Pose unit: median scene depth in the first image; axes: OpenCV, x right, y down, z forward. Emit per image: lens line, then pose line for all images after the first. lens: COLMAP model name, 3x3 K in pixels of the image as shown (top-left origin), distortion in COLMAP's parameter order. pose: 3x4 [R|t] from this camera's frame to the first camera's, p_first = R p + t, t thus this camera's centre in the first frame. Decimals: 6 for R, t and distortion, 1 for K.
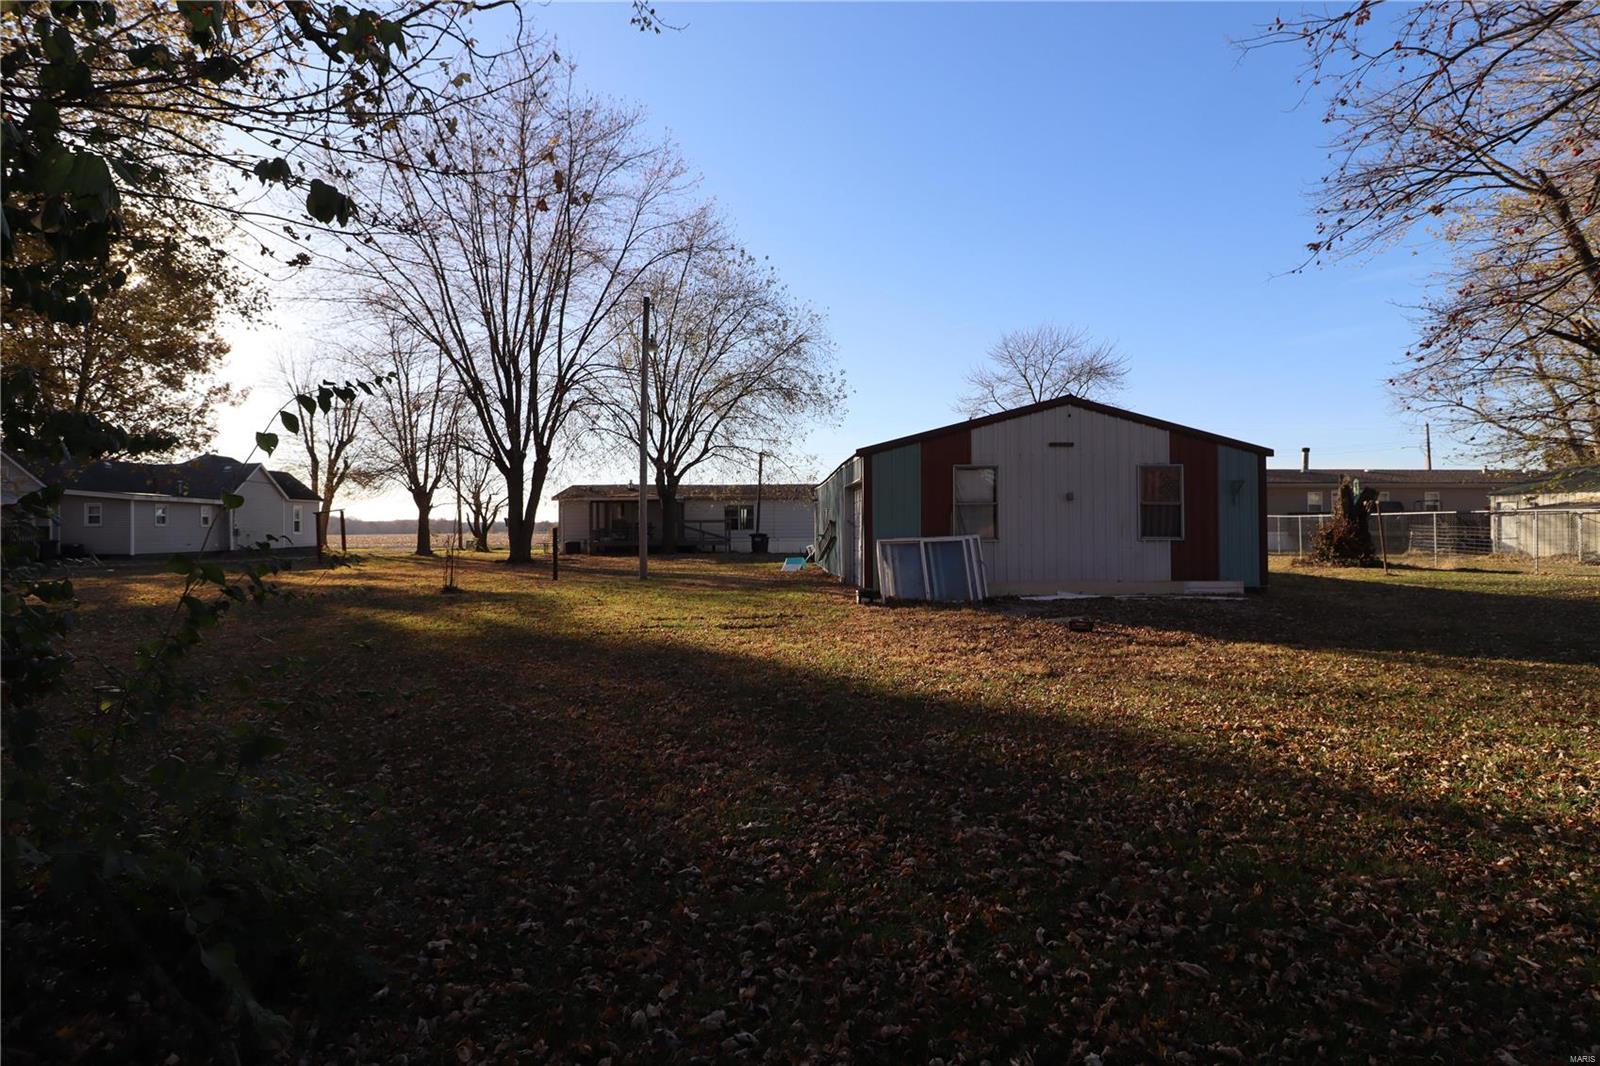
lens RADIAL K [[745.4, 0, 803.2], [0, 745.4, 519.1], [0, 0, 1]] dist [0.017589, -0.016434]
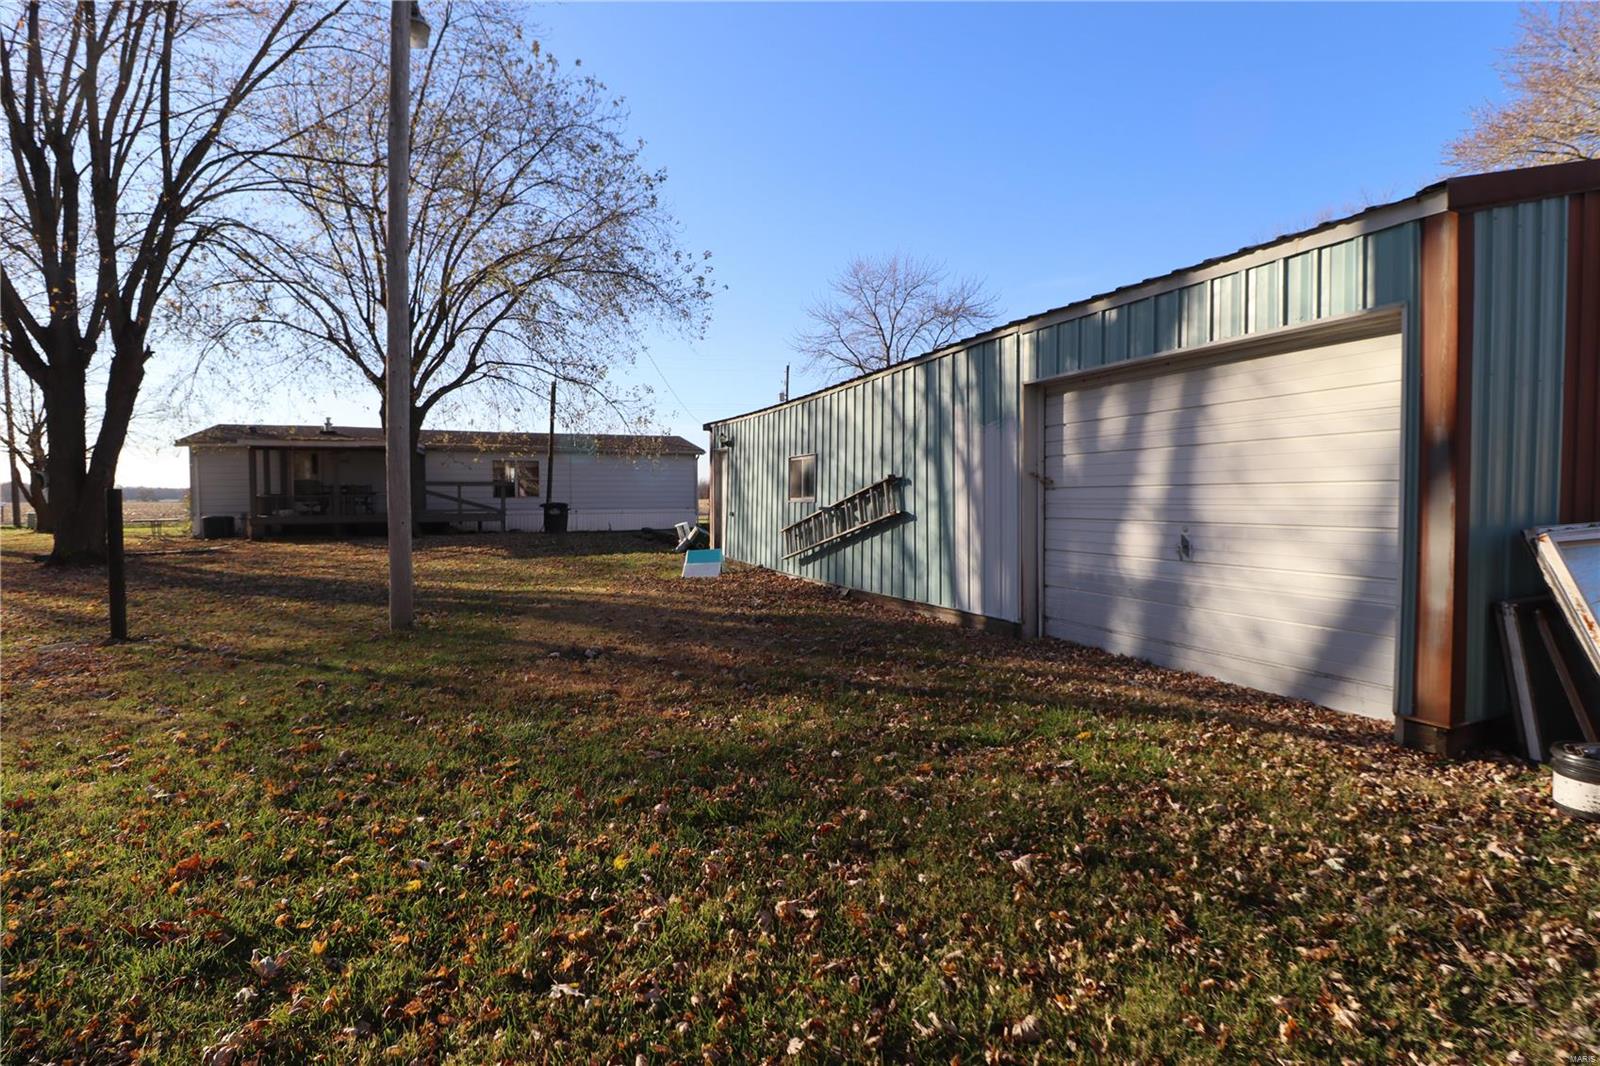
lens RADIAL K [[745.4, 0, 803.2], [0, 745.4, 519.1], [0, 0, 1]] dist [0.017589, -0.016434]
pose [[0.937570, -0.007930, 0.347705, -0.088547], [-0.004011, 0.999427, 0.033609, 0.011492], [-0.347773, -0.032906, 0.937001, 0.314060]]
